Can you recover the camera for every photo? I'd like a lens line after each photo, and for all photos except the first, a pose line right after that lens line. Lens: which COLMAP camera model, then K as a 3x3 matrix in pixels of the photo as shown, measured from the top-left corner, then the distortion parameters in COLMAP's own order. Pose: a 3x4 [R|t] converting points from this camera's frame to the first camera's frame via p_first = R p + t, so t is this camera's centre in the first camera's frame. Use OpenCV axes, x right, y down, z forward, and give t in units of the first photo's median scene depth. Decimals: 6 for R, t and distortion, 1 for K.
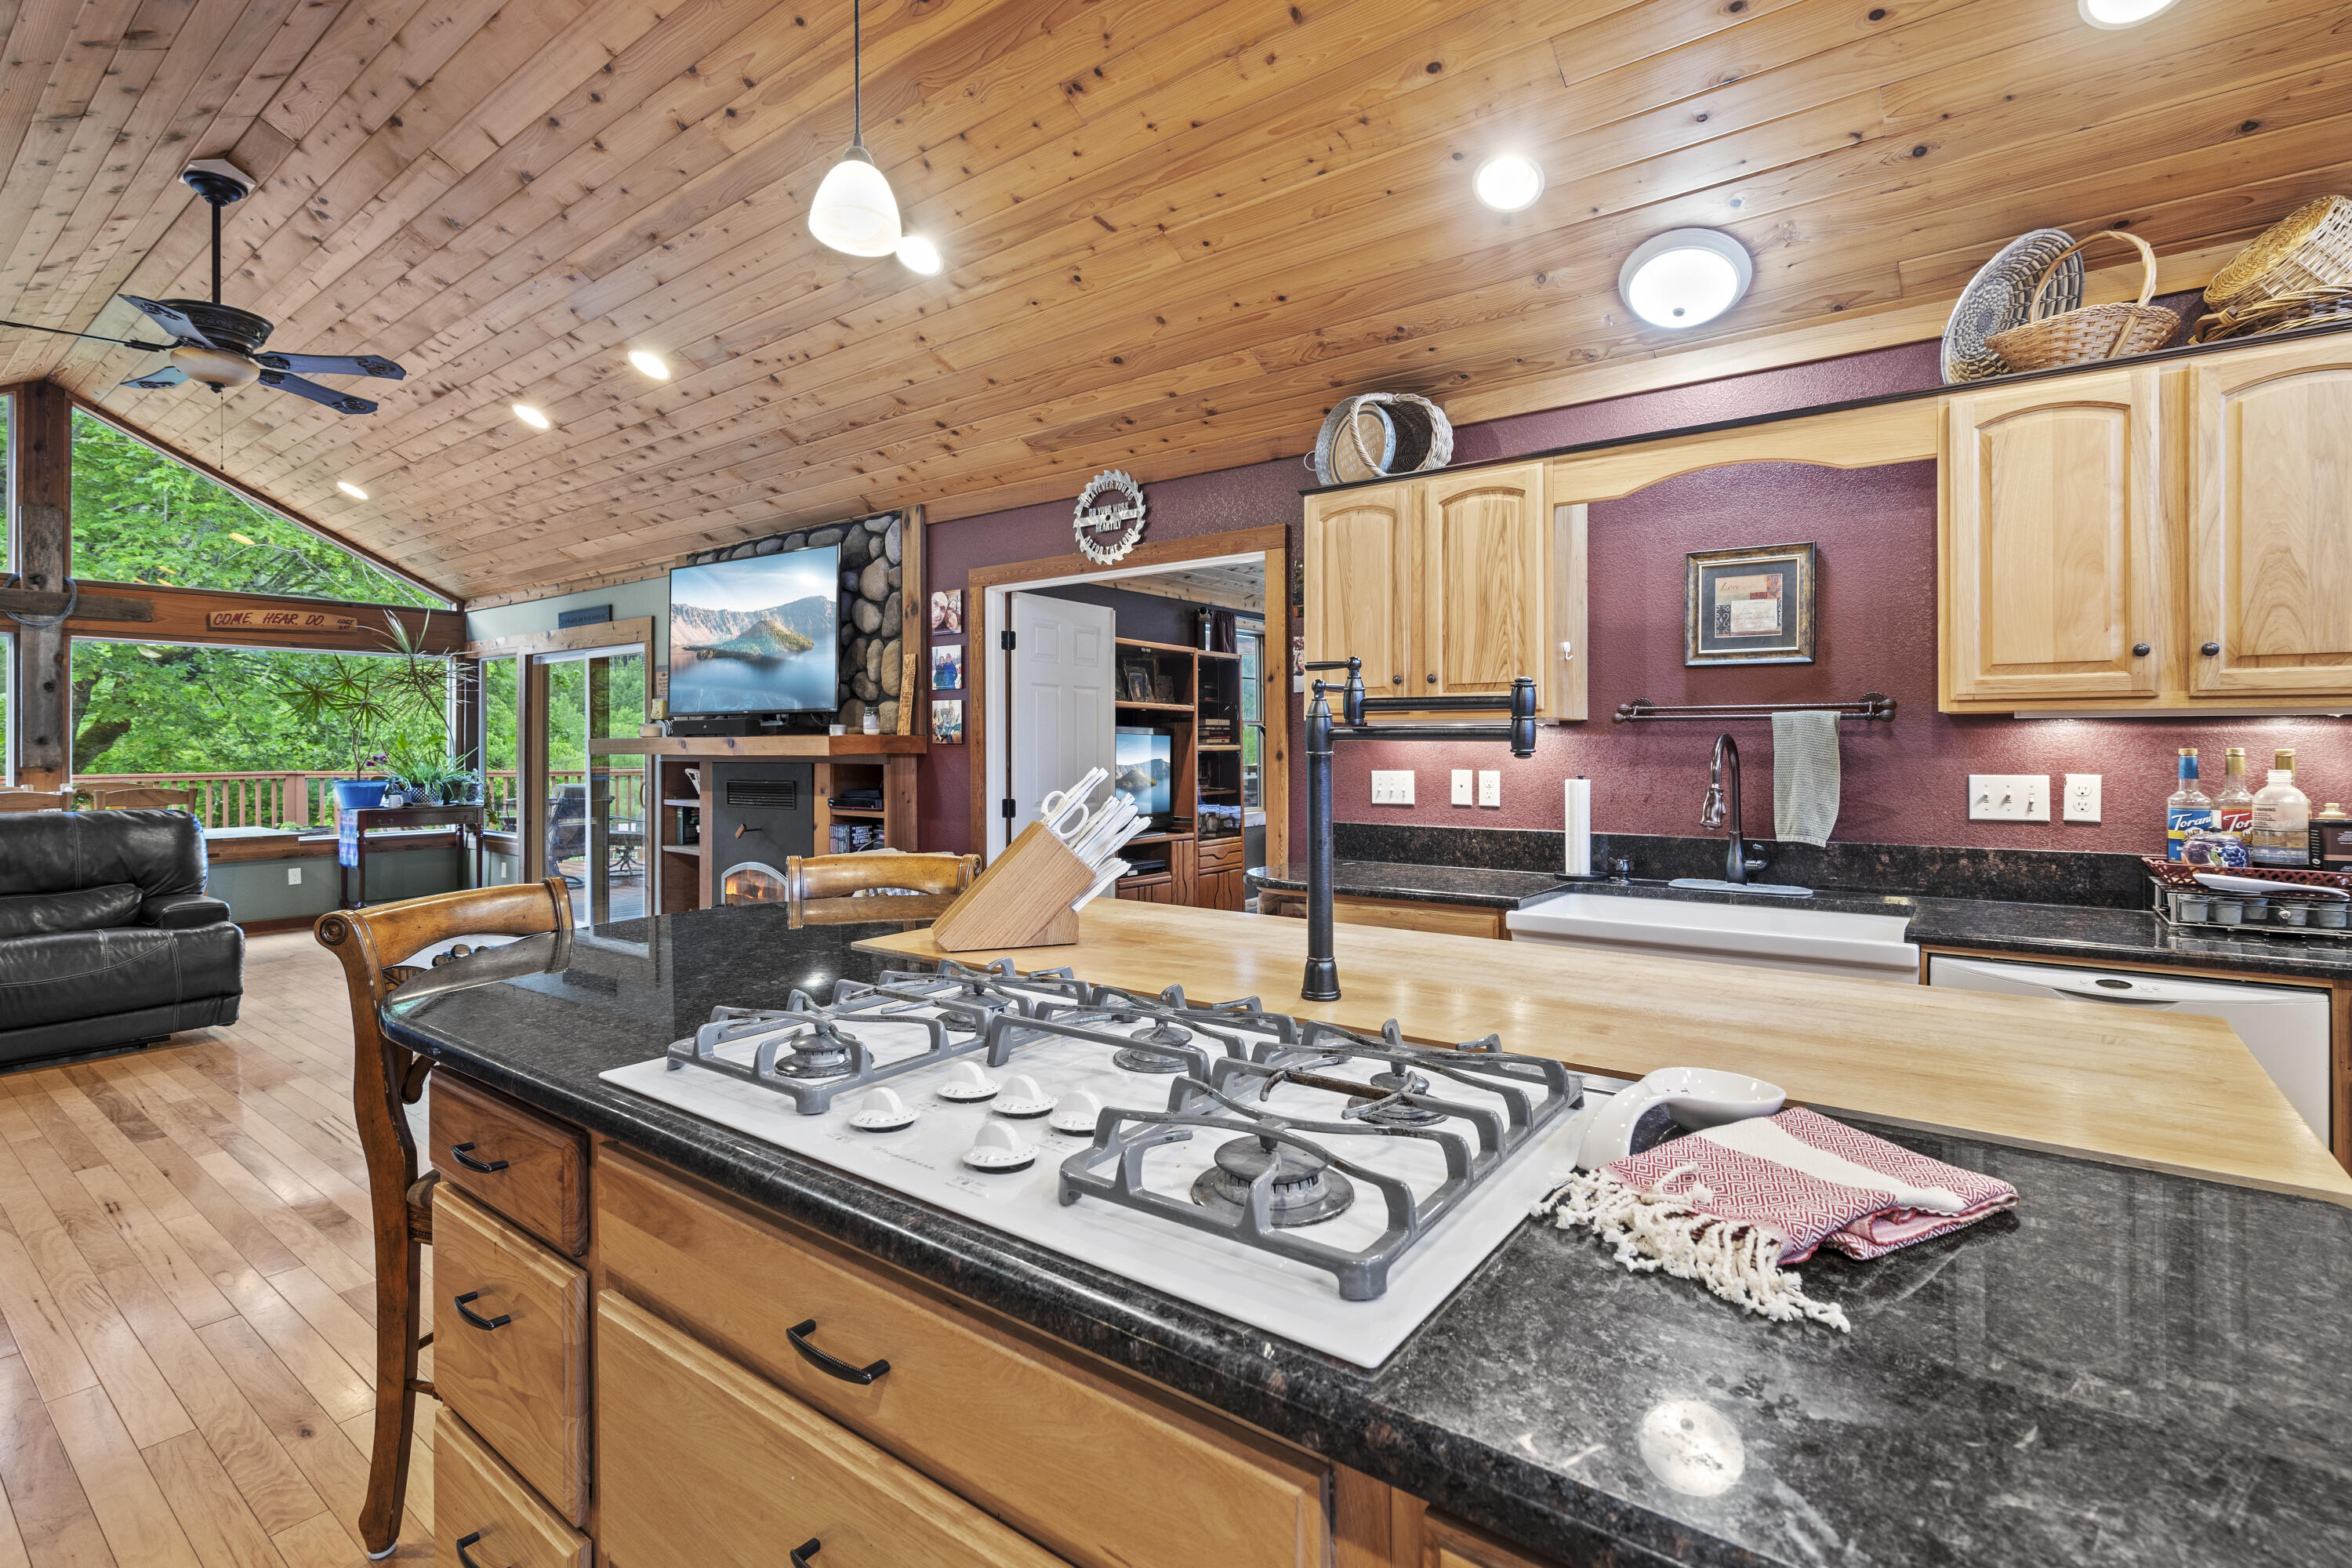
lens RADIAL K [[1090.2, 0, 1175.1], [0, 1090.2, 741.2], [0, 0, 1]] dist [0.003653, -0.000387]
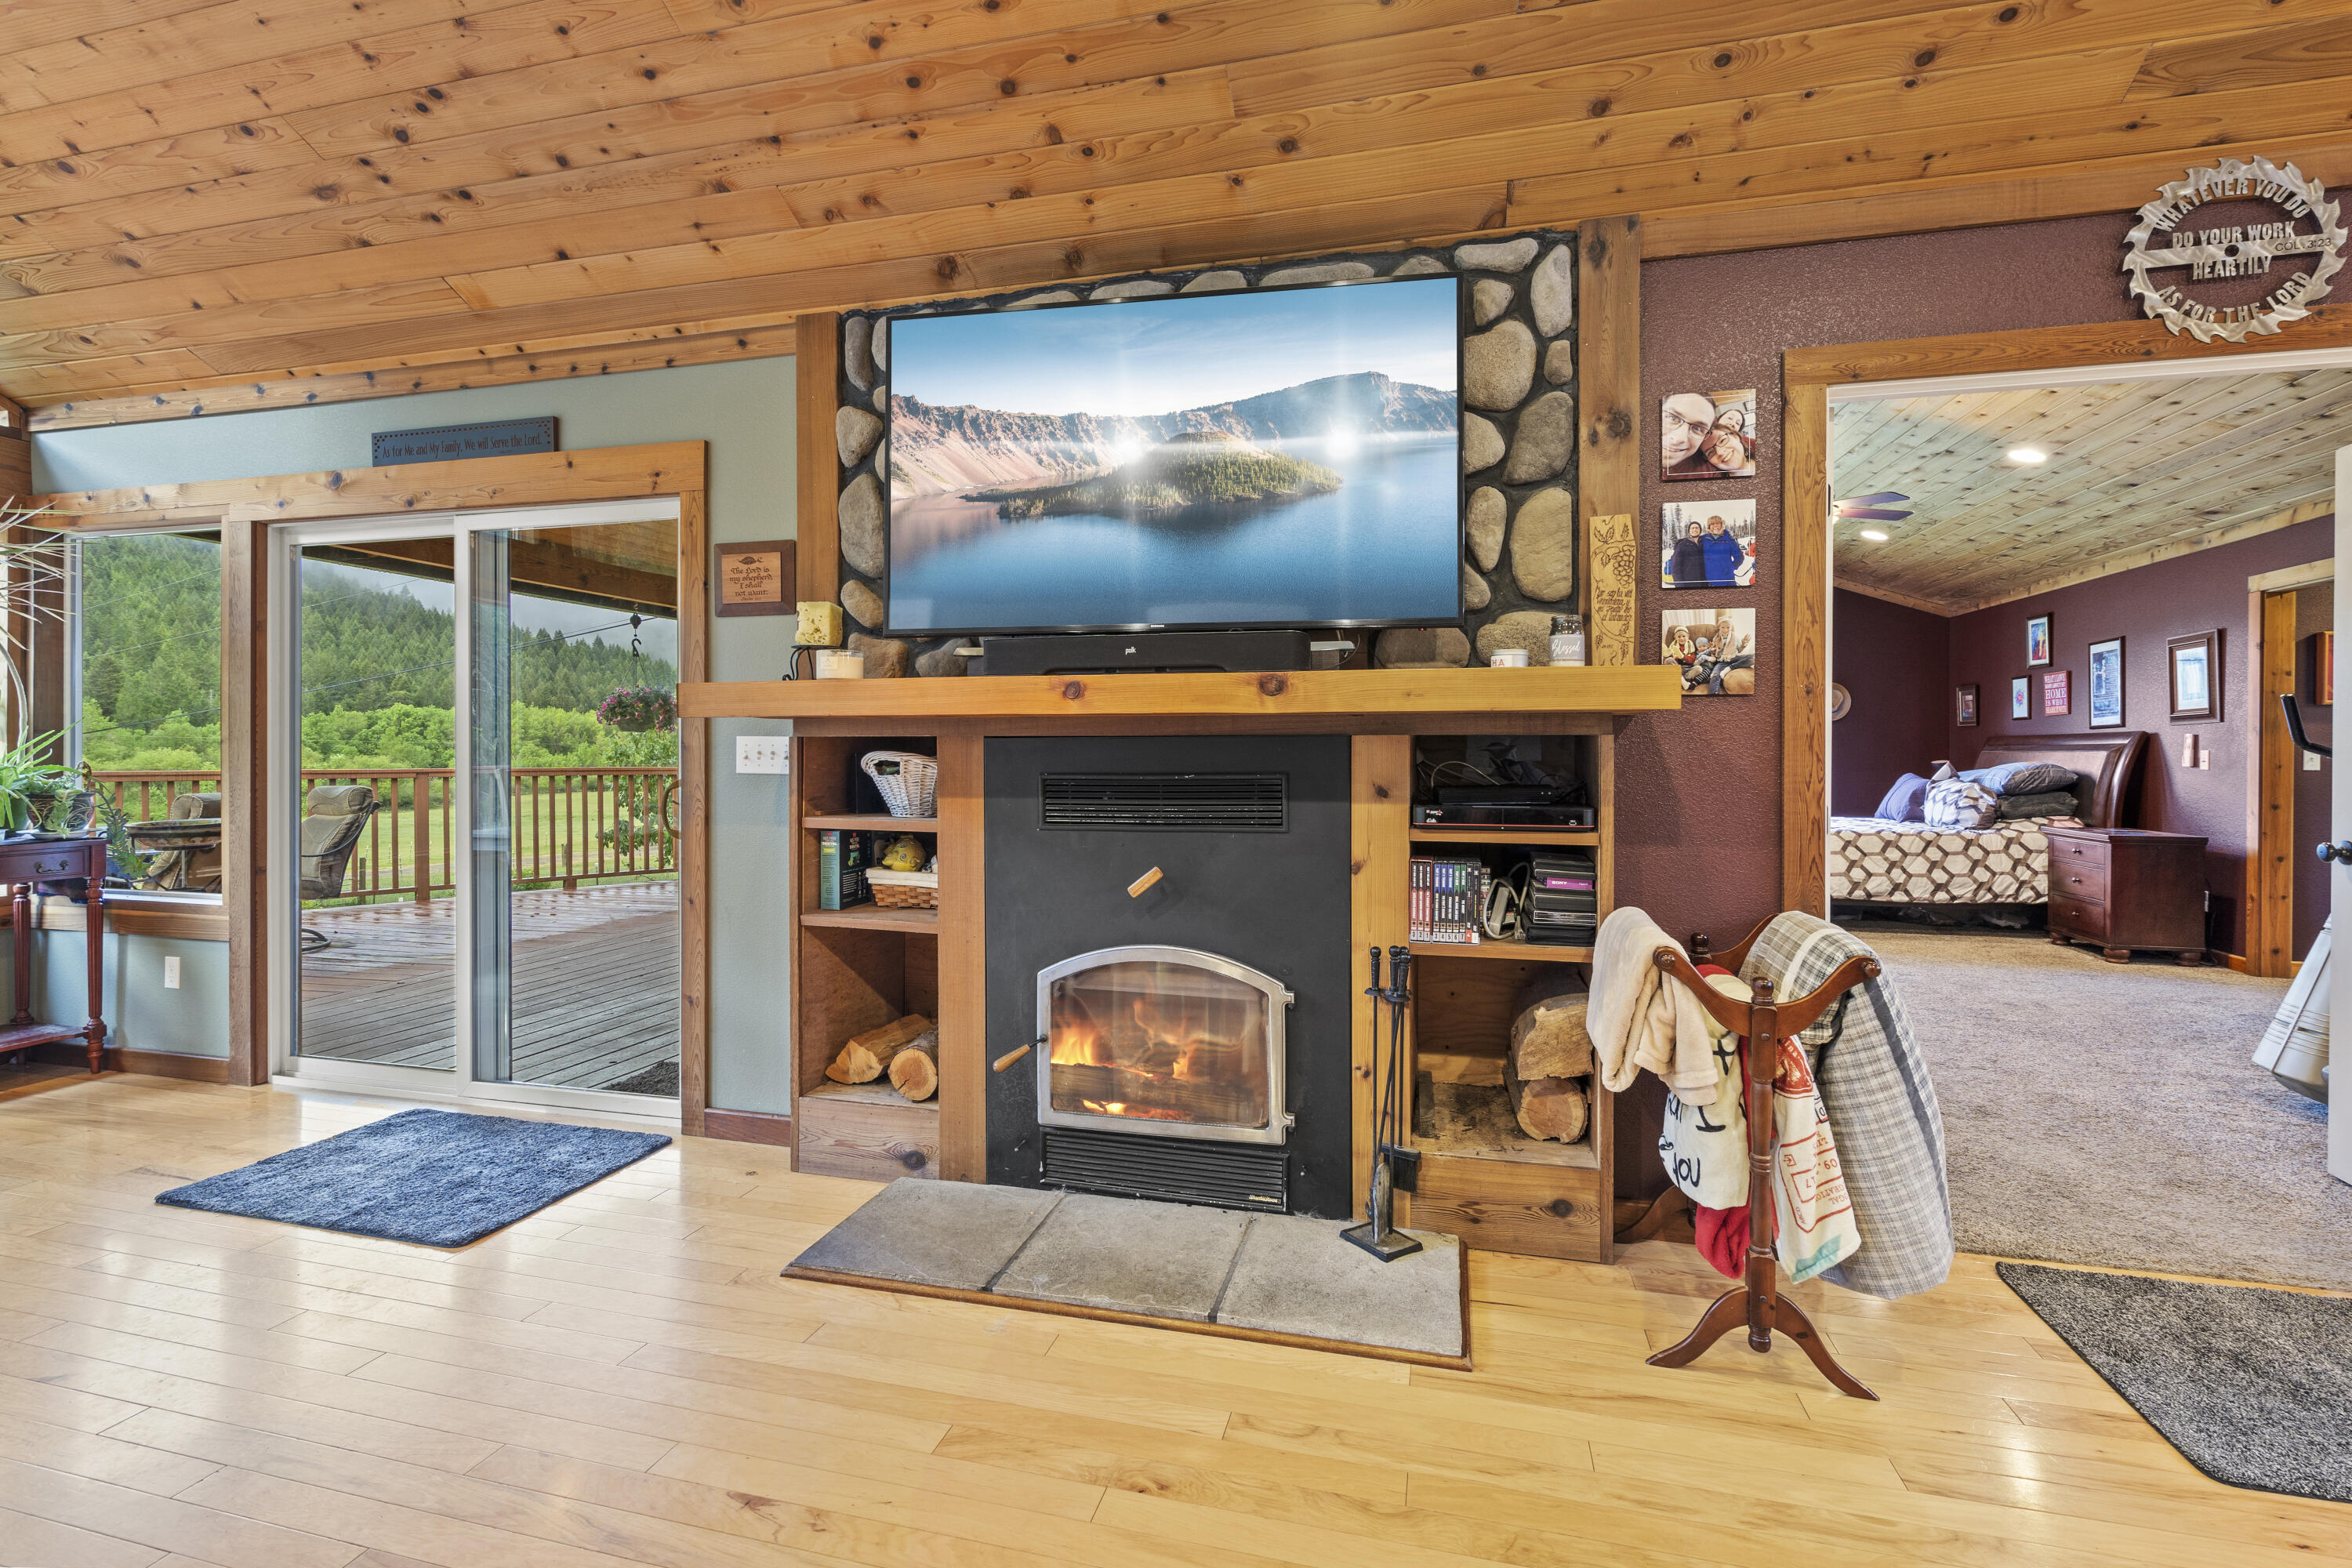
lens RADIAL K [[1081.0, 0, 1161.0], [0, 1081.0, 756.6], [0, 0, 1]] dist [-0.002560, 0.000176]
pose [[0.922708, 0.001543, 0.385496, -0.573556], [-0.004920, 0.999958, 0.007774, 0.025475], [-0.385468, -0.009070, 0.922677, 0.573419]]
